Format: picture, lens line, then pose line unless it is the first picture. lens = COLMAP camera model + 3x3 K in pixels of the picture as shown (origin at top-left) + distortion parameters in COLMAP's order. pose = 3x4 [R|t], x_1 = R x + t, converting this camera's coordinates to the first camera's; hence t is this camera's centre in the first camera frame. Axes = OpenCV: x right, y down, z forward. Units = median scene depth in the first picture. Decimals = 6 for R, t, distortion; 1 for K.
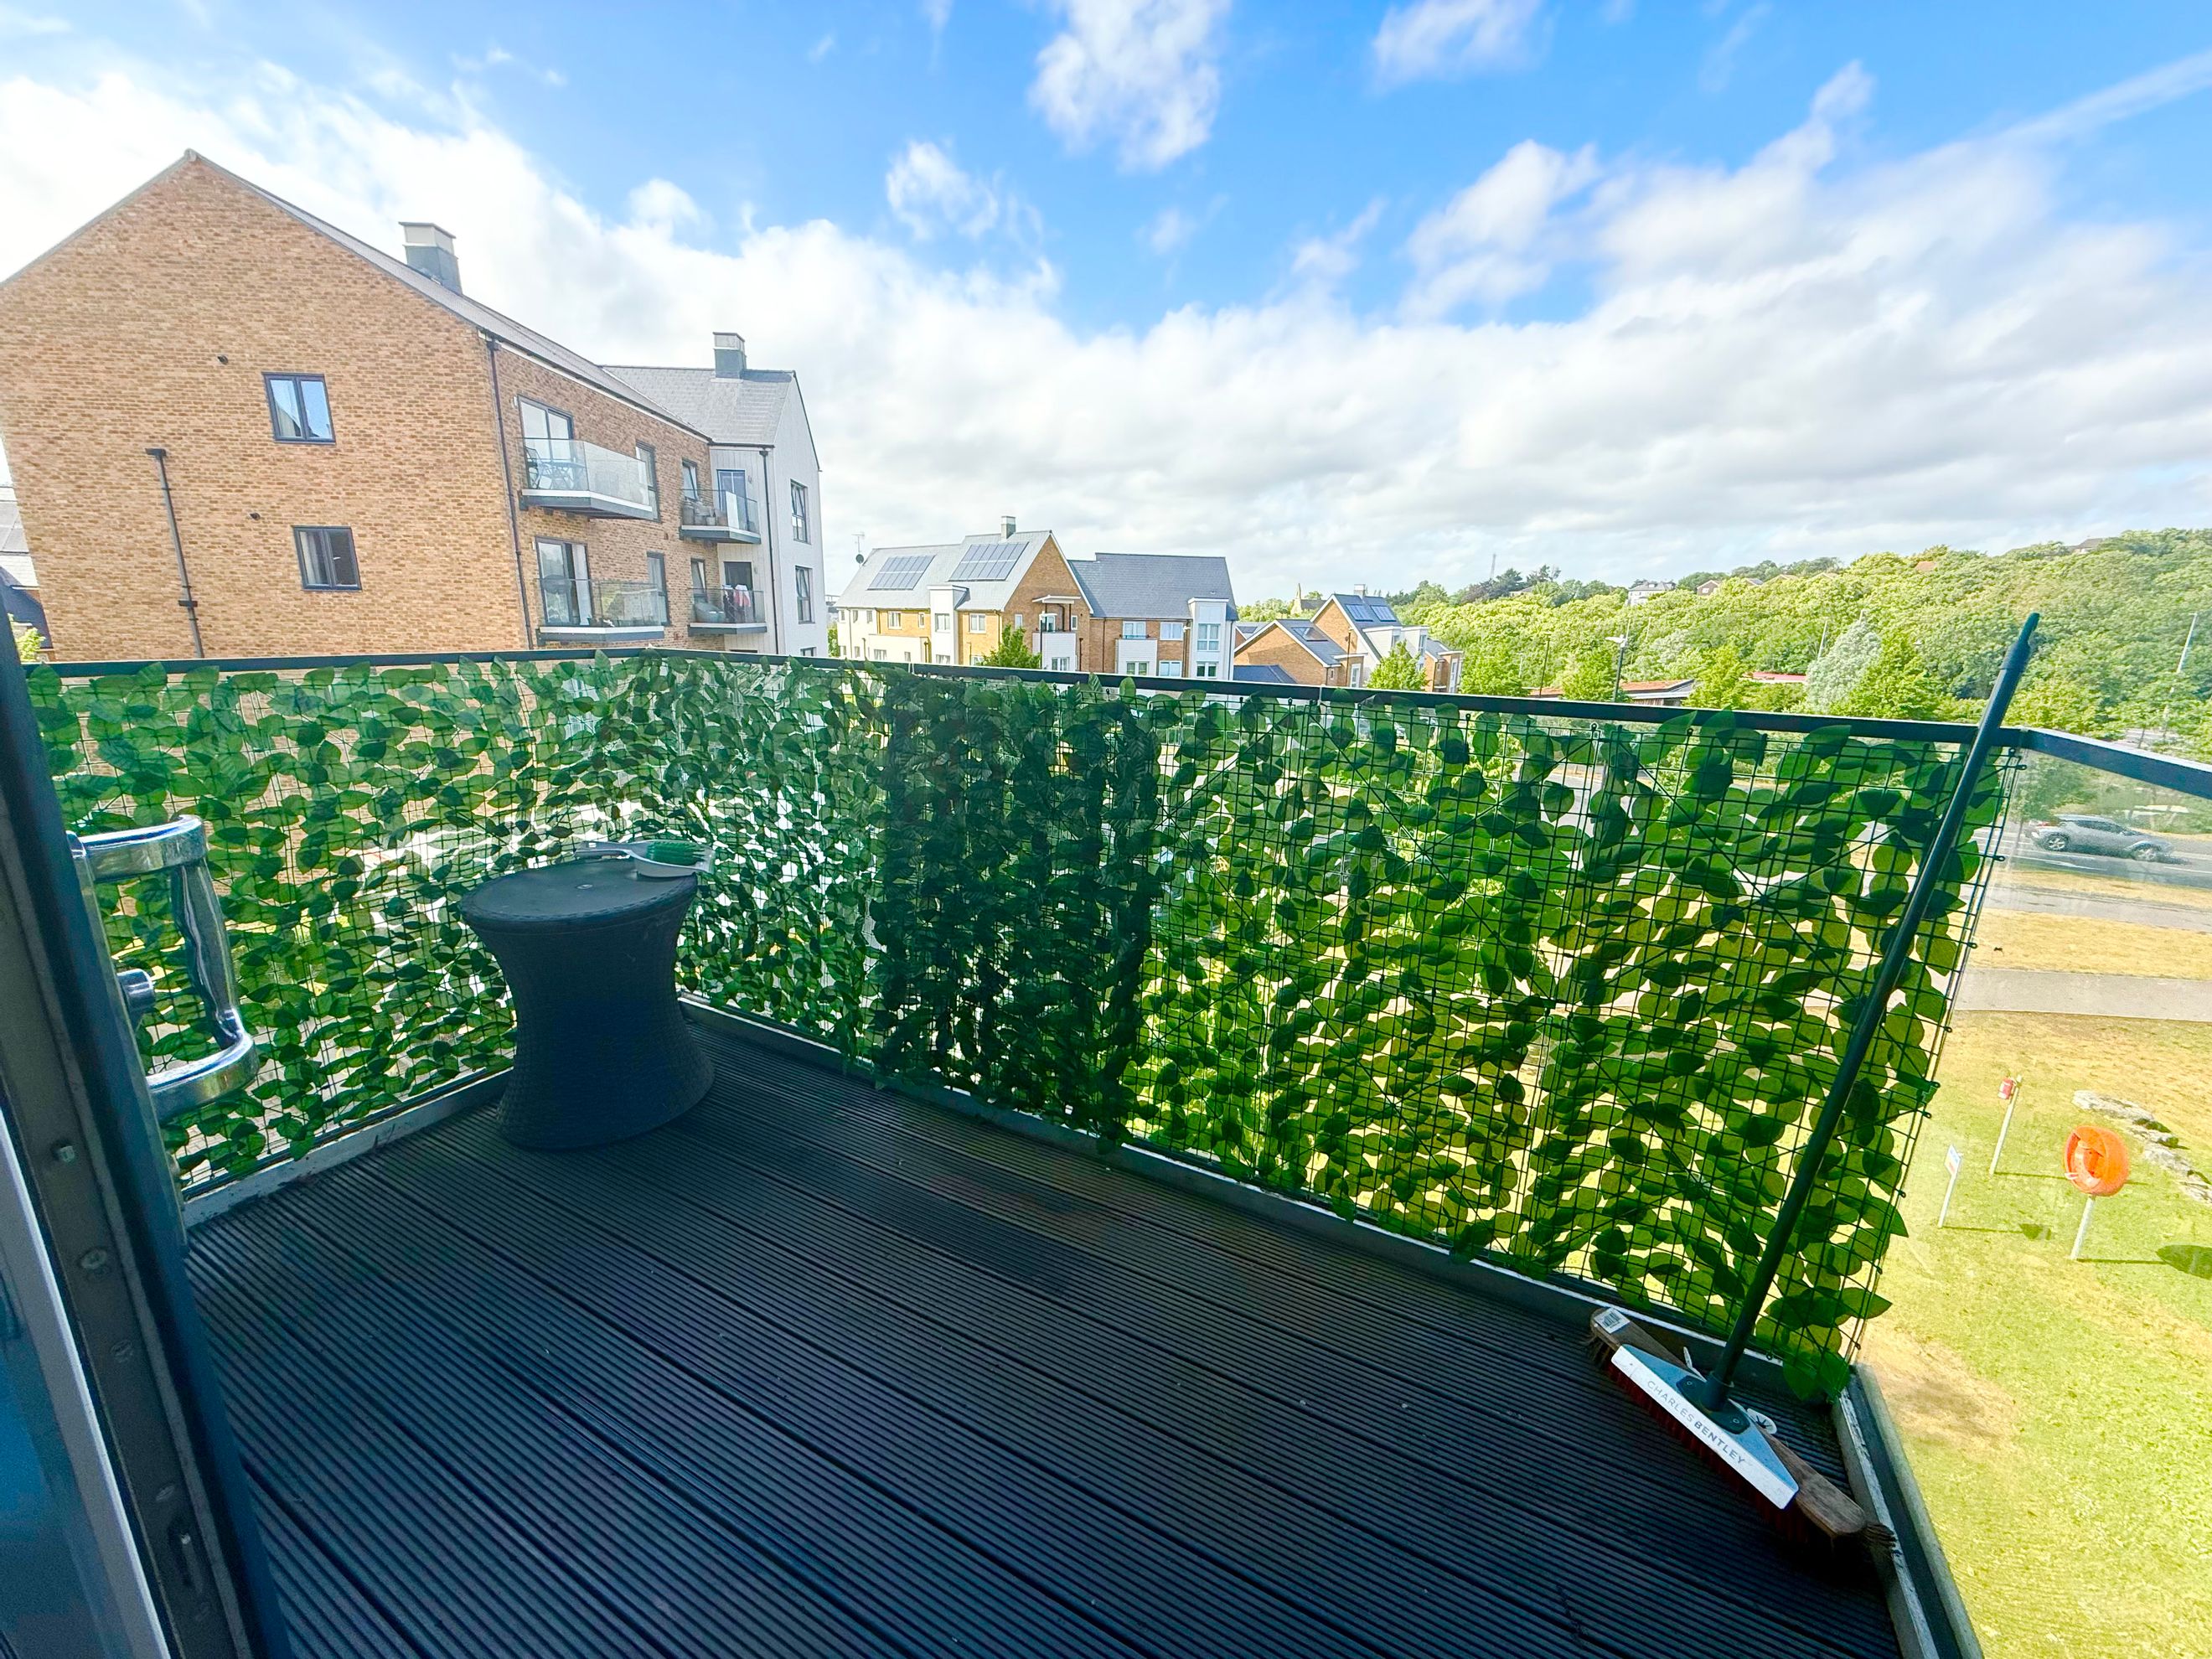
lens RADIAL K [[884.6, 0, 1092.1], [0, 884.6, 844.1], [0, 0, 1]] dist [-0.007733, 0.000601]
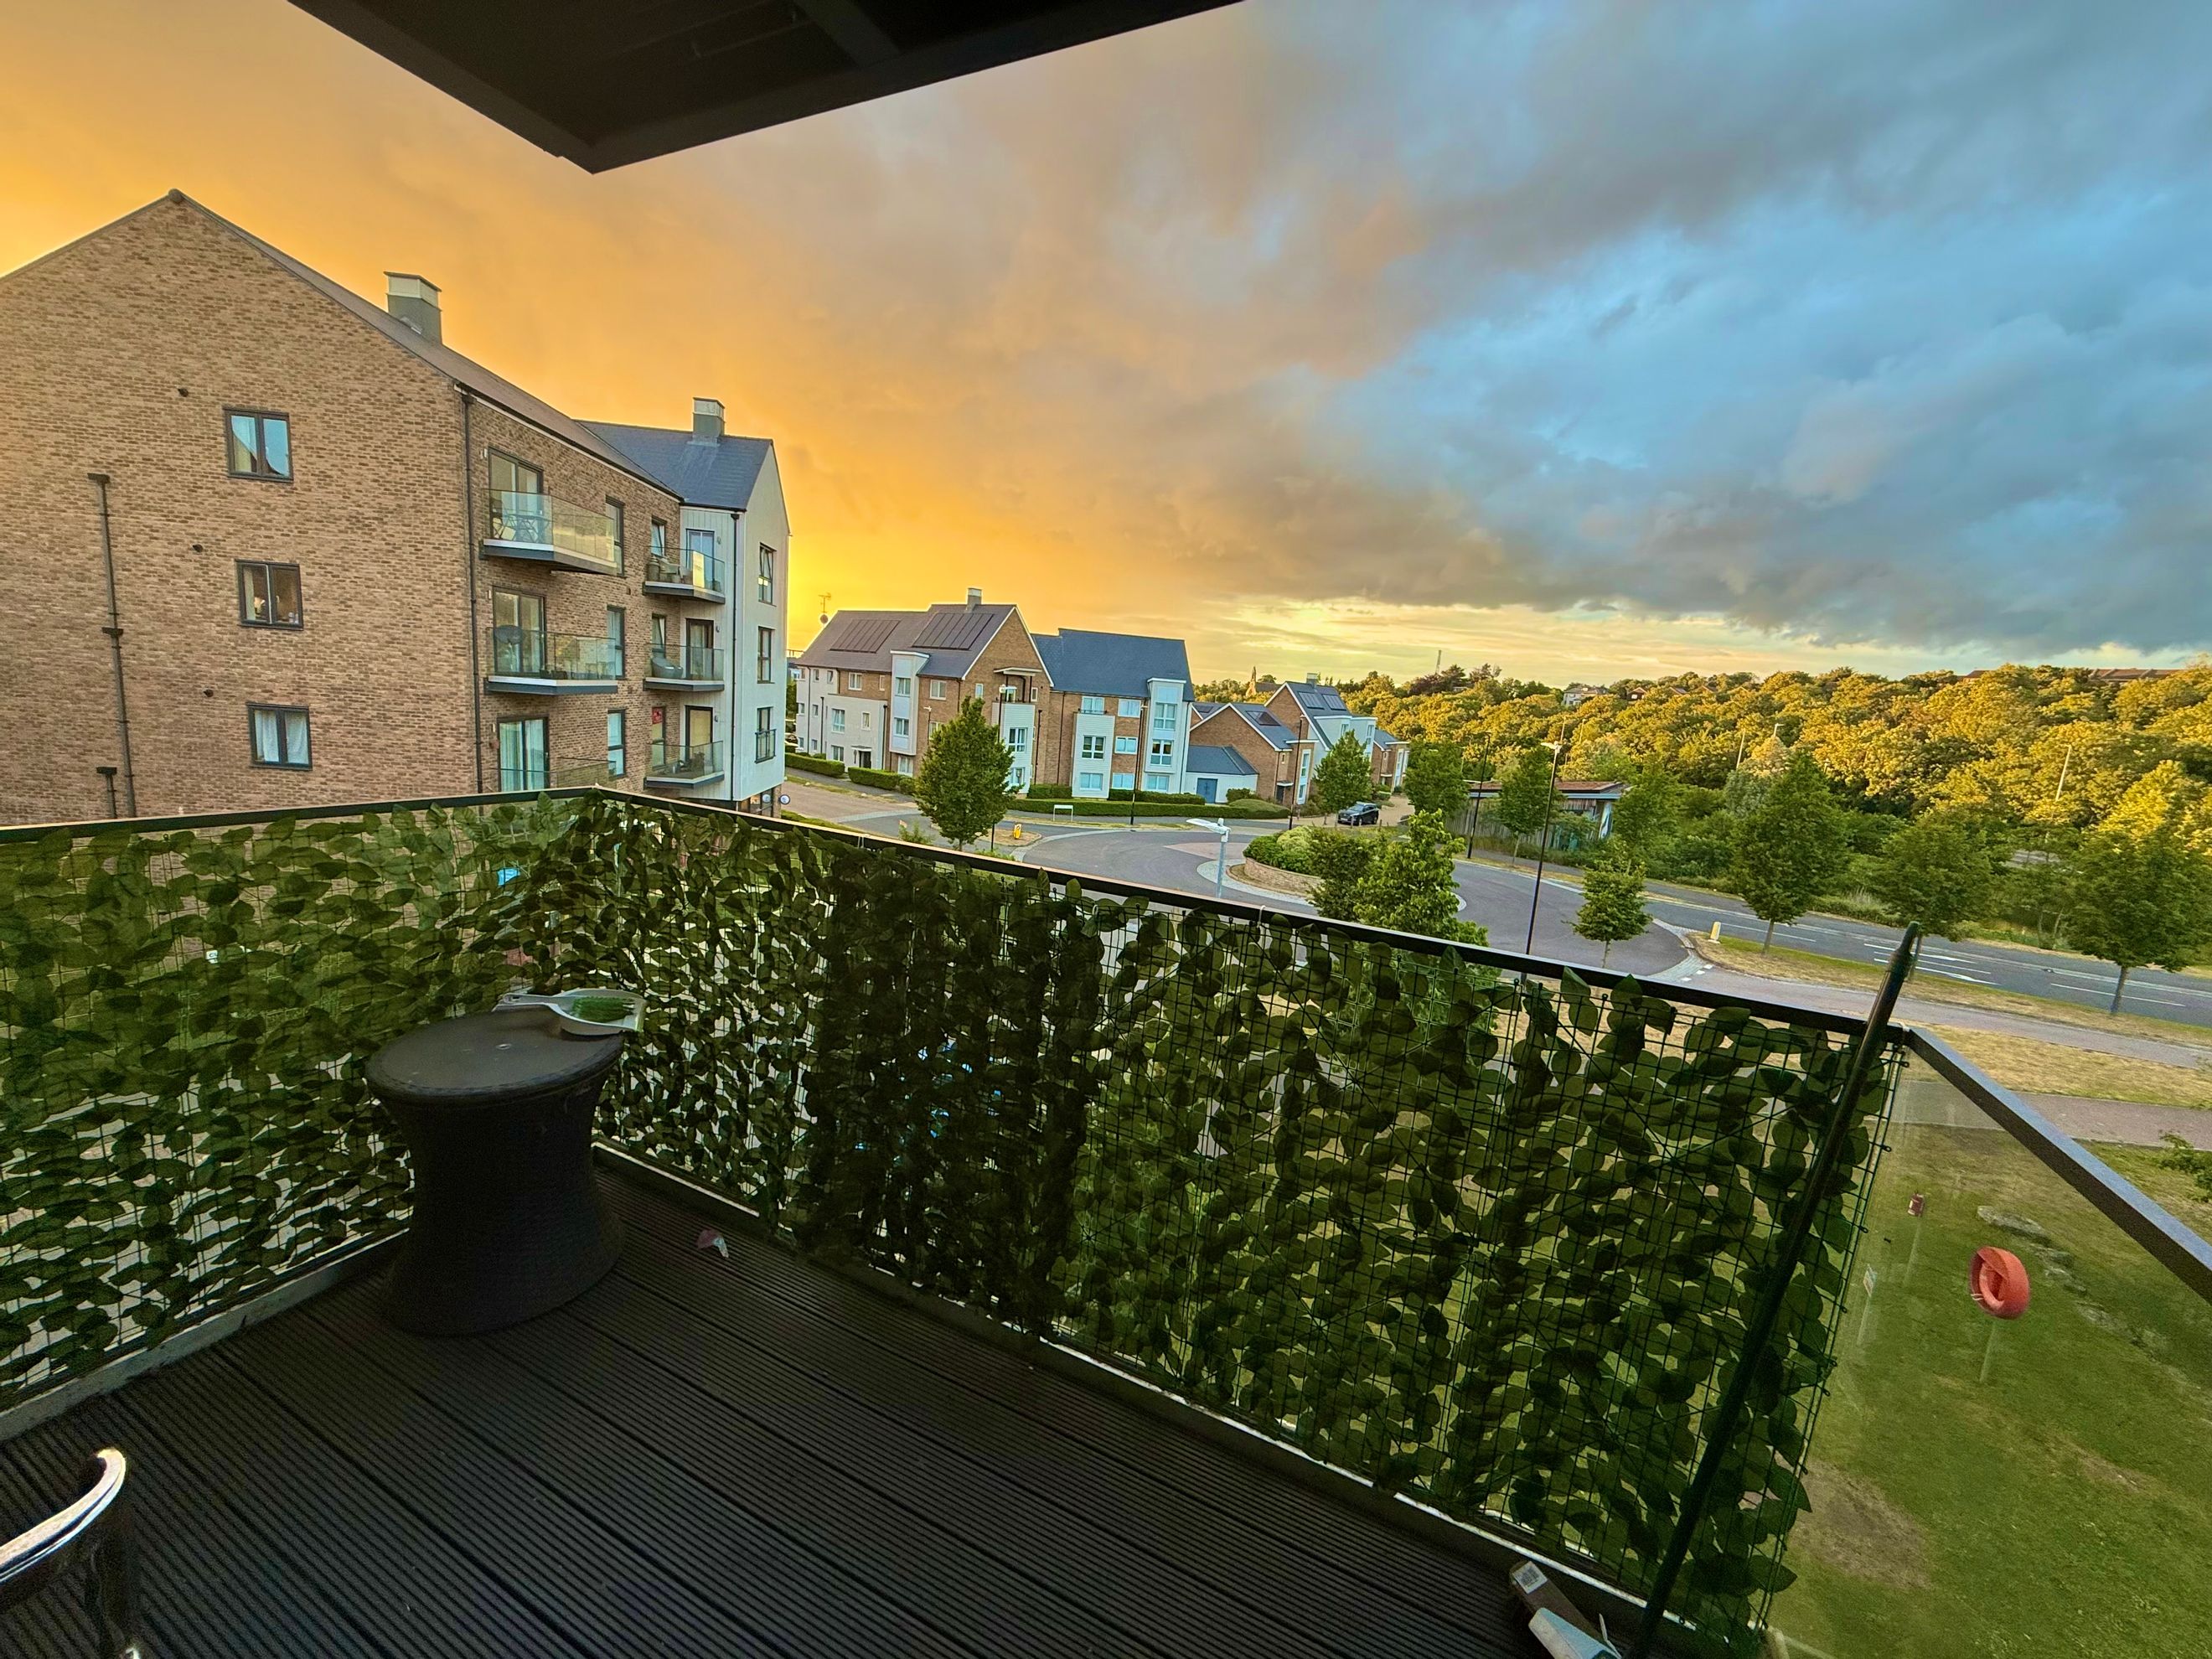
lens RADIAL K [[884.6, 0, 1095.1], [0, 884.6, 825.3], [0, 0, 1]] dist [-0.007733, 0.000601]
pose [[0.997124, 0.051173, 0.055900, 0.003412], [-0.046523, 0.995584, -0.081531, -0.154600], [-0.059826, 0.078696, 0.995102, -0.016273]]
